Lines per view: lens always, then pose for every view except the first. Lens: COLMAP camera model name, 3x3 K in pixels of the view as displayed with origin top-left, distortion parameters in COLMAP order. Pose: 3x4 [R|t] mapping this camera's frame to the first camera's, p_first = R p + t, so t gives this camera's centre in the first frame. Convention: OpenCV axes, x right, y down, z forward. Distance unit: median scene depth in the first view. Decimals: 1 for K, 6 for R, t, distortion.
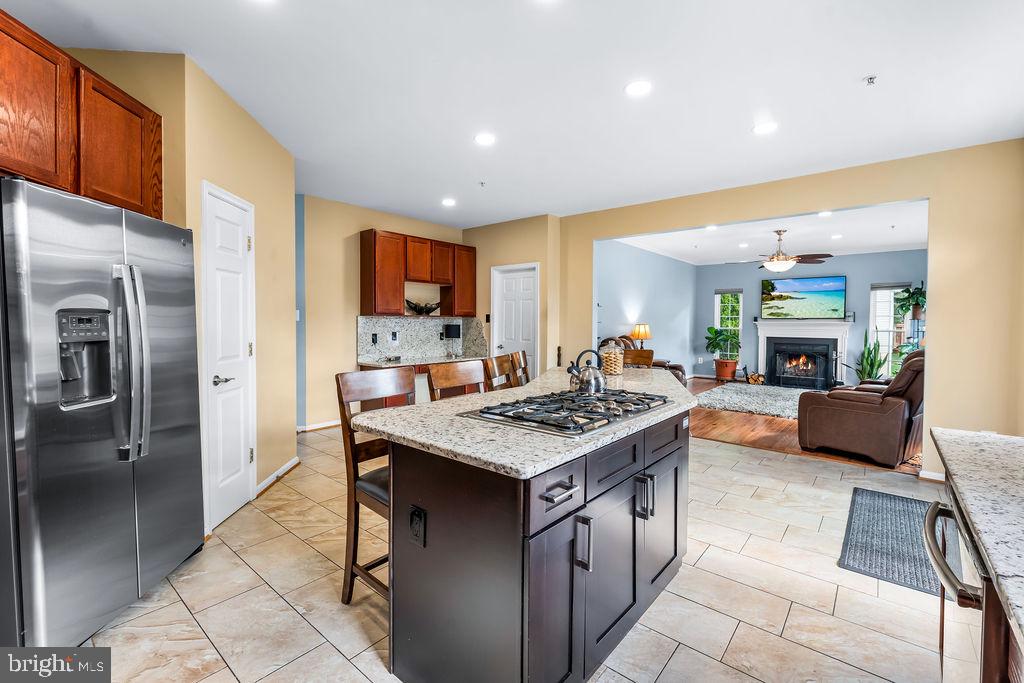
lens RADIAL K [[447.0, 0, 507.1], [0, 447.0, 333.1], [0, 0, 1]] dist [0.002656, -0.000962]
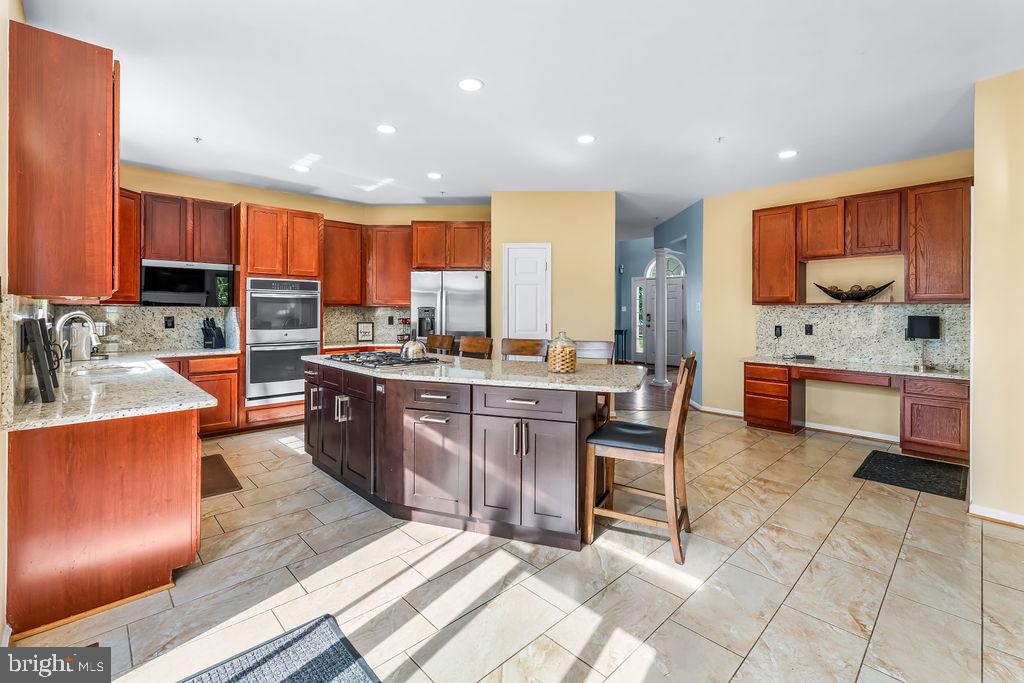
lens RADIAL K [[447.0, 0, 517.0], [0, 447.0, 309.6], [0, 0, 1]] dist [0.002656, -0.000962]
pose [[-0.101081, -0.009354, -0.994834, 1.859710], [-0.026219, 0.999634, -0.006736, -0.030853], [0.994533, 0.025403, -0.101289, 1.731666]]
